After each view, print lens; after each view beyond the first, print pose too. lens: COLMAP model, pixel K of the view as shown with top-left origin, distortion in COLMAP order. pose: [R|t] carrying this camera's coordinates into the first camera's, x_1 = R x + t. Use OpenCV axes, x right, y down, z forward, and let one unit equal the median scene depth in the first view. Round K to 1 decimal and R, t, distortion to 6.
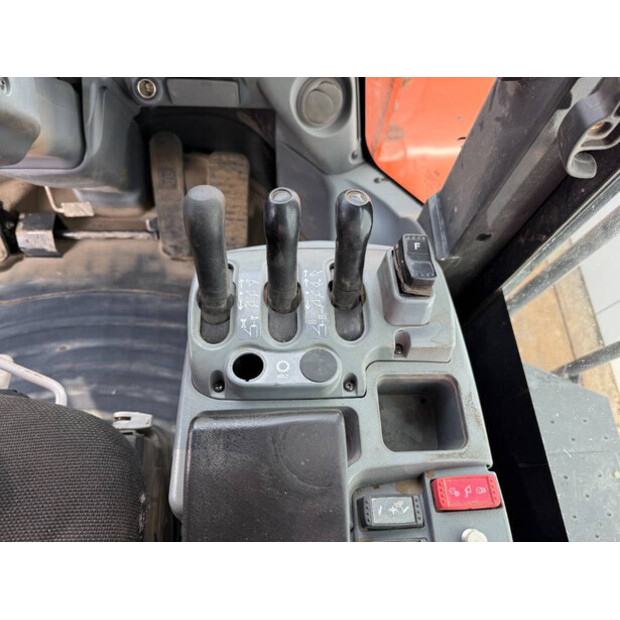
lens RADIAL K [[448.0, 0, 314.8], [0, 448.0, 321.4], [0, 0, 1]] dist [0.032178, -0.053760]
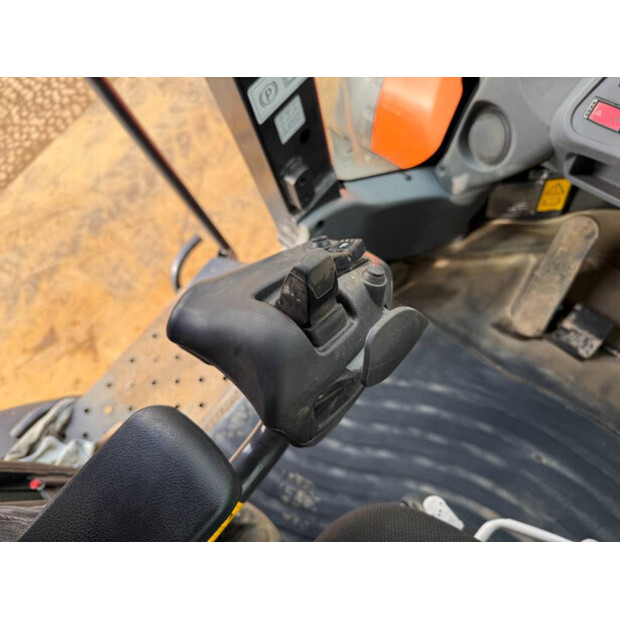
lens RADIAL K [[448.0, 0, 316.1], [0, 448.0, 312.0], [0, 0, 1]] dist [0.032178, -0.053760]
pose [[0.711791, 0.564710, -0.417680, -0.685230], [-0.543543, 0.819485, 0.181676, -0.108435], [0.444876, 0.097711, 0.890246, -0.061291]]
